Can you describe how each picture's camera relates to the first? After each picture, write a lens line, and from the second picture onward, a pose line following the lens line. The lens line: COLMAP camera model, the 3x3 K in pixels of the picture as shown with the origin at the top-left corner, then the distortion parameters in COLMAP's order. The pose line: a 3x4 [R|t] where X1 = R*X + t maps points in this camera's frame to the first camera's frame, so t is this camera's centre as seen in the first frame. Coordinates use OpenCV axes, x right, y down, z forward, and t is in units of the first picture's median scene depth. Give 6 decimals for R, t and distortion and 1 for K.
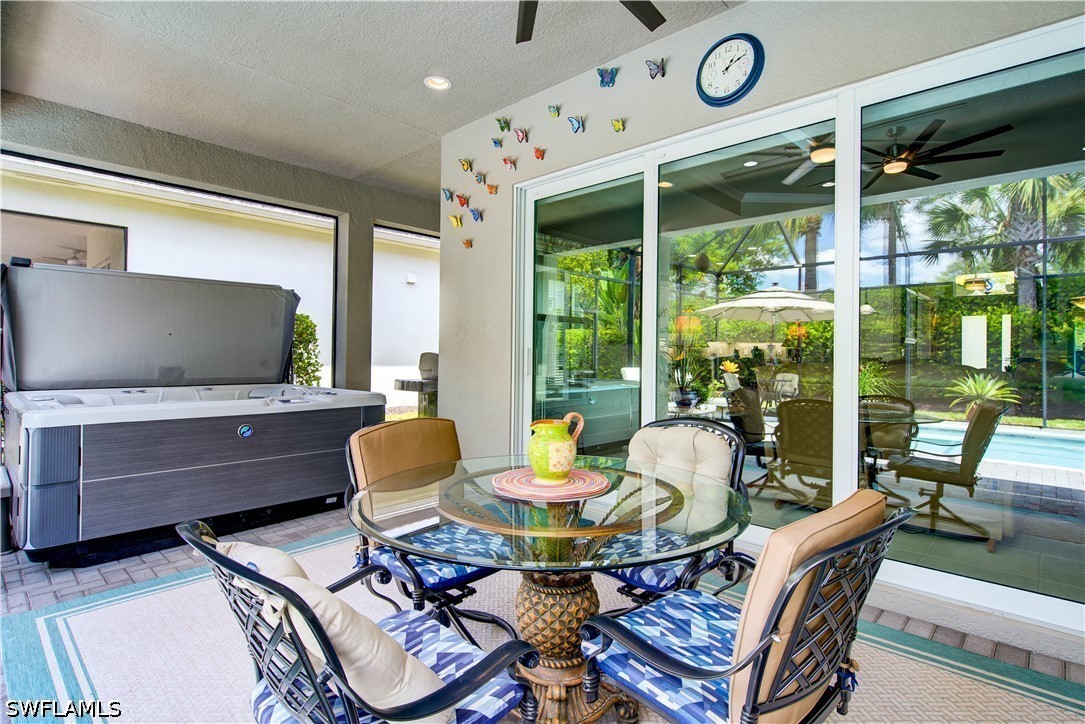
lens RADIAL K [[552.8, 0, 543.9], [0, 552.8, 358.8], [0, 0, 1]] dist [0.005013, -0.000297]
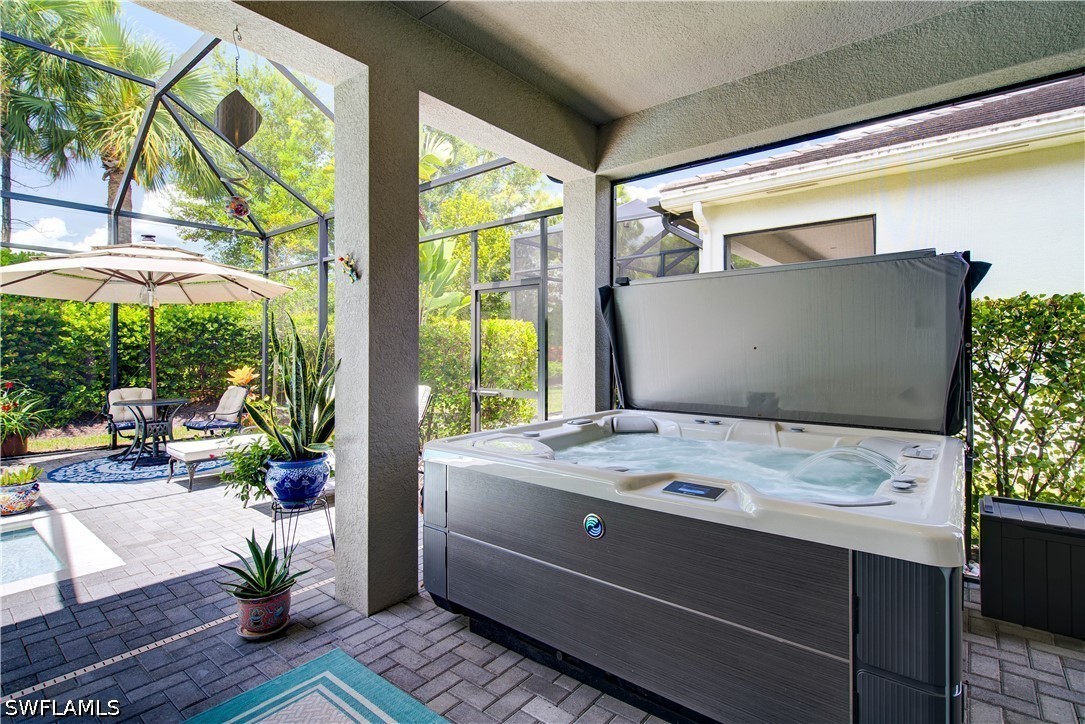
lens RADIAL K [[522.4, 0, 541.1], [0, 522.4, 350.8], [0, 0, 1]] dist [-0.000444, -0.000135]
pose [[0.068373, -0.007648, -0.997631, -0.004550], [-0.005040, 0.999955, -0.008012, -0.034560], [0.997647, 0.005576, 0.068331, 0.679054]]
